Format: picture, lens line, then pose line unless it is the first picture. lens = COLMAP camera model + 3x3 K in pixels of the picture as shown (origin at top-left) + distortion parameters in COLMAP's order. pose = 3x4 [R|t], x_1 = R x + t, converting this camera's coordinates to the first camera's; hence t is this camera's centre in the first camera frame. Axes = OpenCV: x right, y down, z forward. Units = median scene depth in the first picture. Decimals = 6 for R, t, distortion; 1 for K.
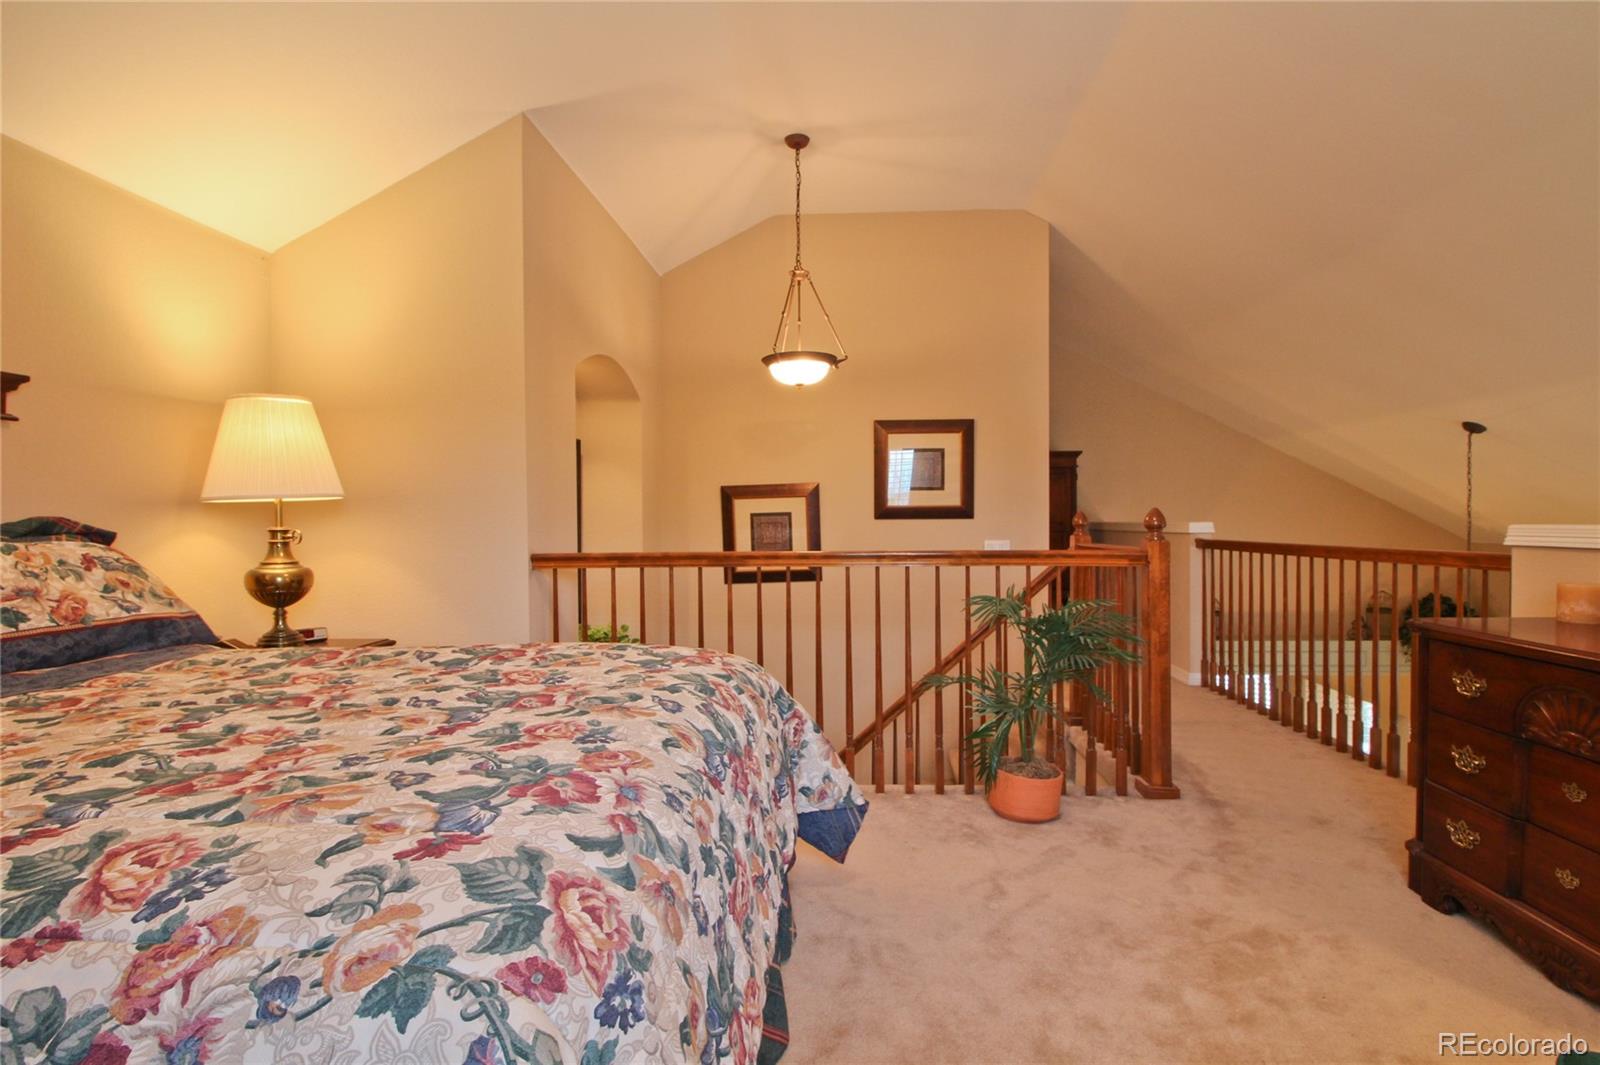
lens RADIAL K [[778.6, 0, 820.8], [0, 778.6, 531.7], [0, 0, 1]] dist [0.003623, -0.014451]
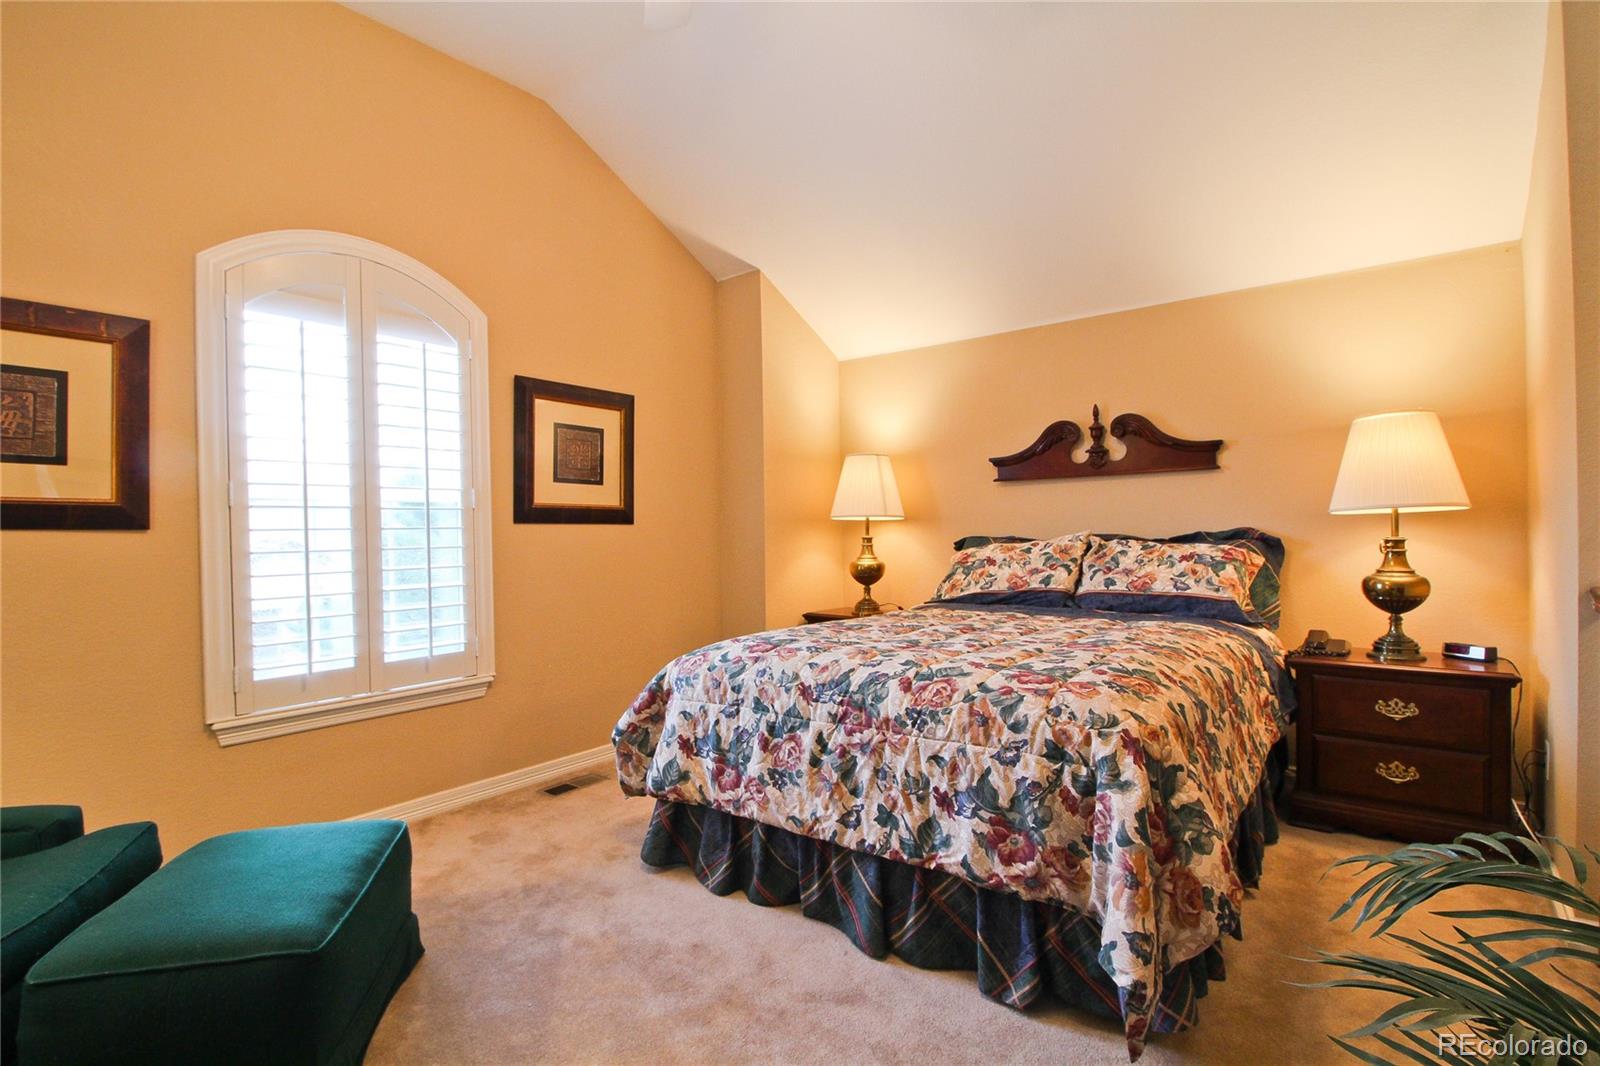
lens RADIAL K [[748.0, 0, 813.6], [0, 748.0, 532.1], [0, 0, 1]] dist [0.002480, -0.013796]
pose [[-0.571743, 0.020098, -0.820187, 0.691104], [0.004096, 0.999757, 0.021643, -0.044753], [0.820423, 0.009015, -0.571686, 1.111589]]
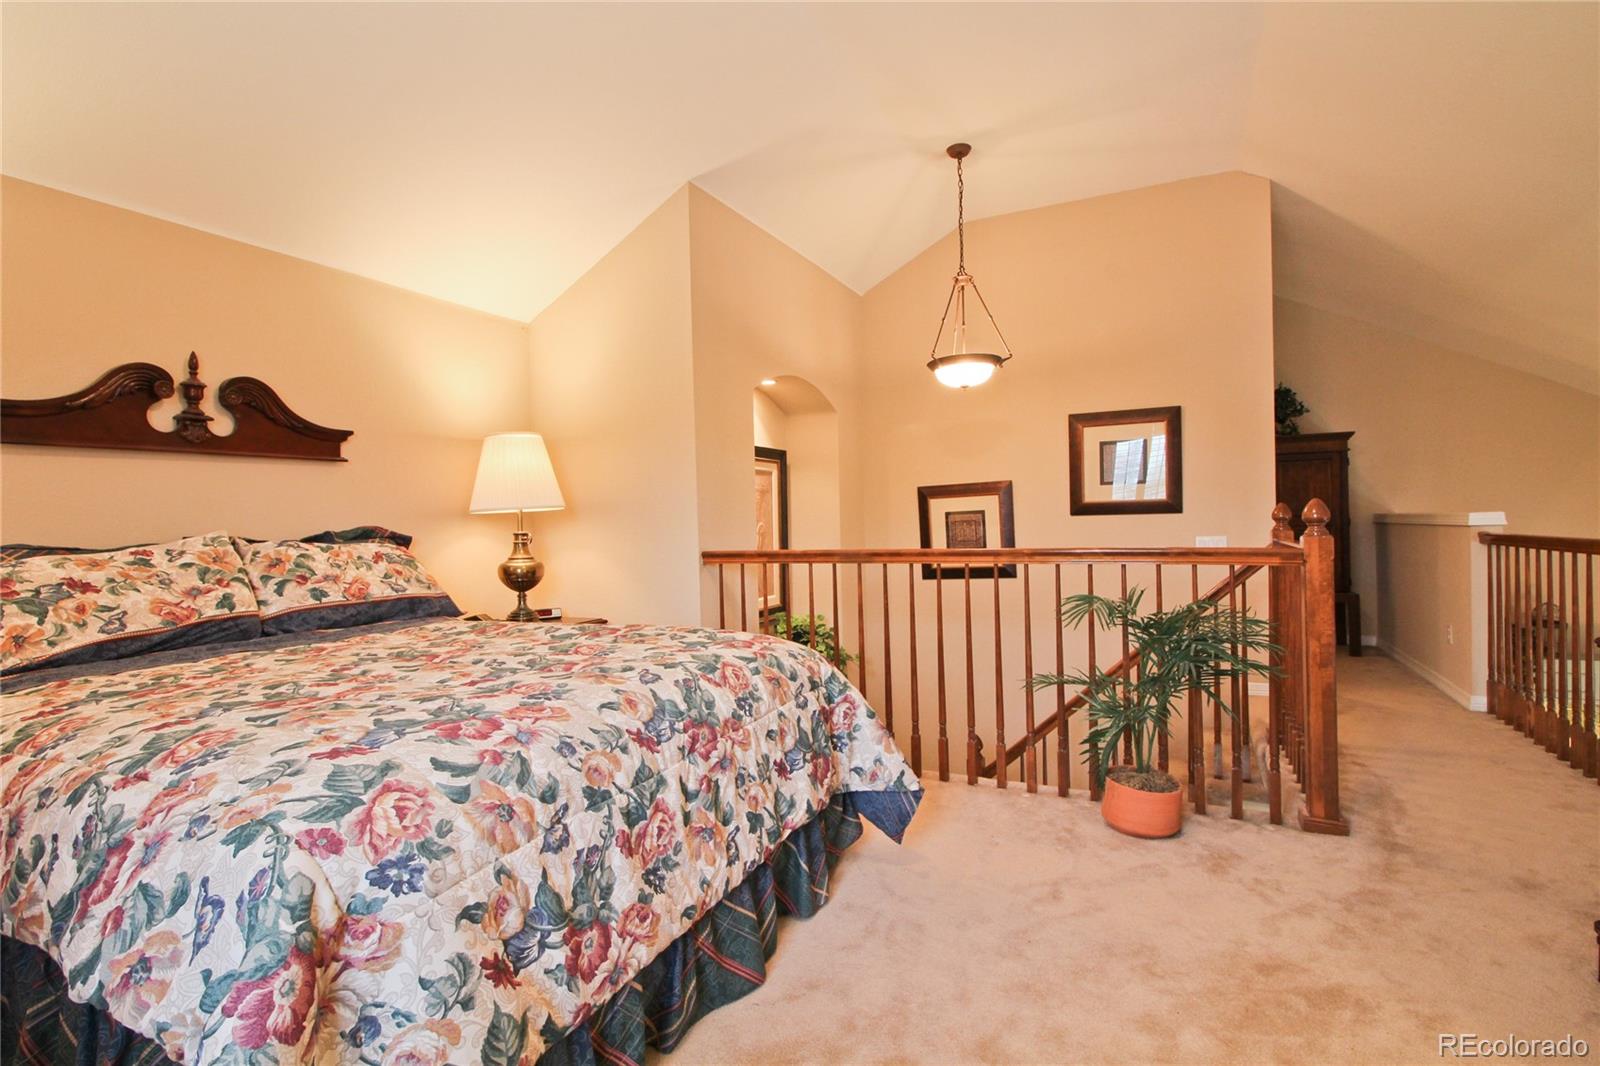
lens RADIAL K [[748.0, 0, 813.6], [0, 748.0, 532.1], [0, 0, 1]] dist [0.002480, -0.013796]
pose [[0.921917, -0.009584, -0.387268, 0.313677], [0.011158, 0.999936, 0.001816, -0.001372], [0.387226, -0.005995, 0.921965, 0.018489]]
